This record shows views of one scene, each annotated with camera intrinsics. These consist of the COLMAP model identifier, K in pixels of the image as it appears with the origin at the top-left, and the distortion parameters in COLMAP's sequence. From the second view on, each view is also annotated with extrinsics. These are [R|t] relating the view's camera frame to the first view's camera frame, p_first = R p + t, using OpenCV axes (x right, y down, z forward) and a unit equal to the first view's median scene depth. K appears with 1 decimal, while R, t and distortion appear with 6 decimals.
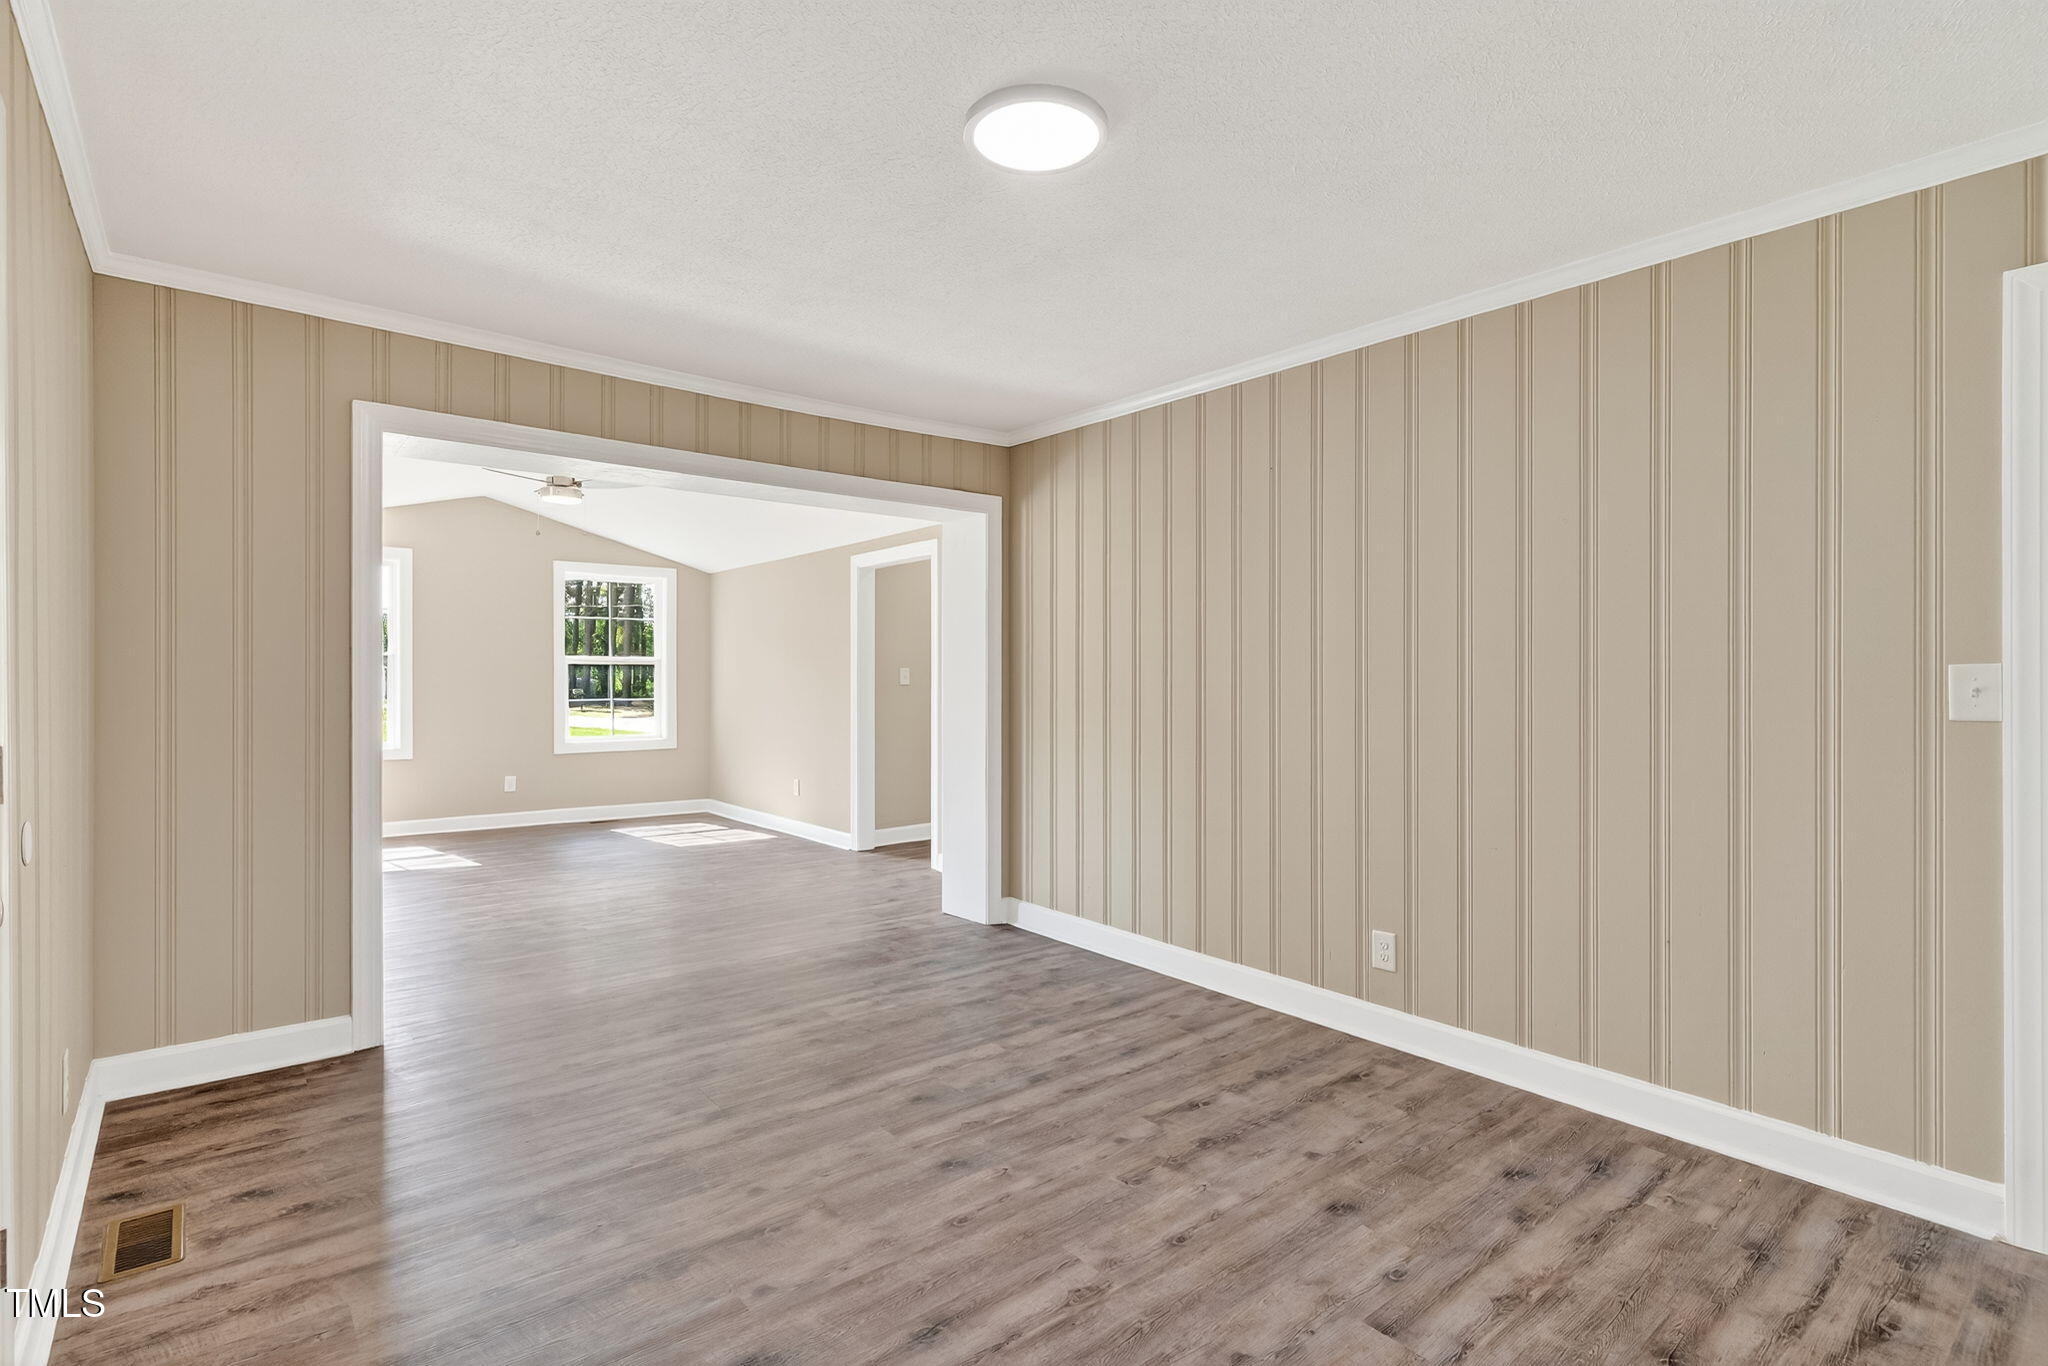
lens RADIAL K [[991.3, 0, 1009.7], [0, 991.3, 676.2], [0, 0, 1]] dist [0.000574, -0.000531]
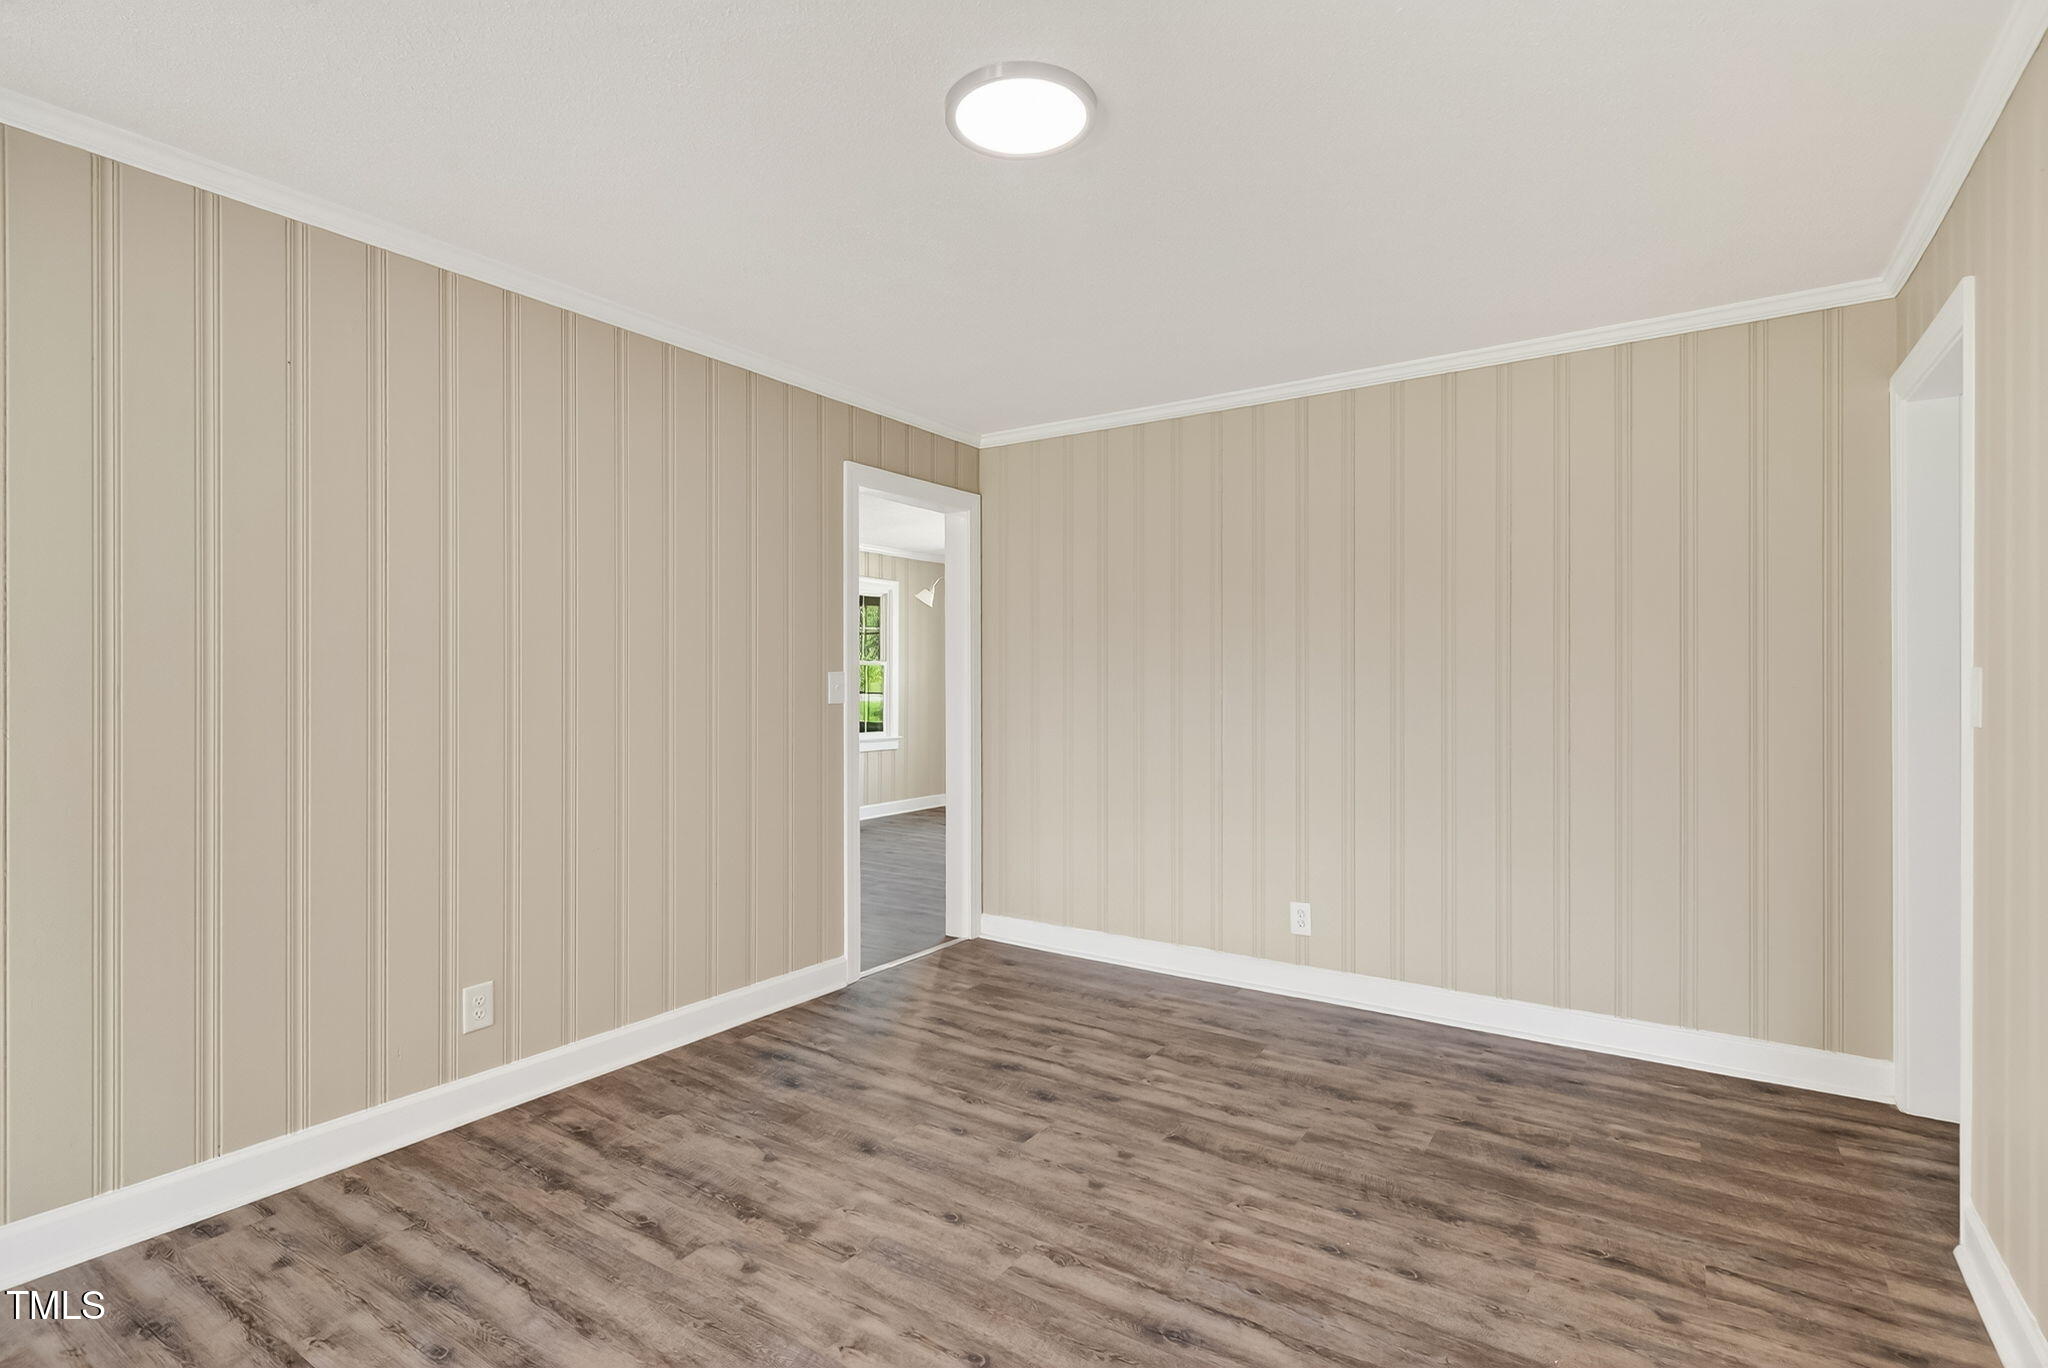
lens RADIAL K [[991.3, 0, 1009.7], [0, 991.3, 682.3], [0, 0, 1]] dist [0.000574, -0.000531]
pose [[-0.286612, -0.012605, 0.957964, -0.669818], [-0.004002, 0.999920, 0.011959, -0.014369], [-0.958039, -0.000406, -0.286639, 0.971887]]
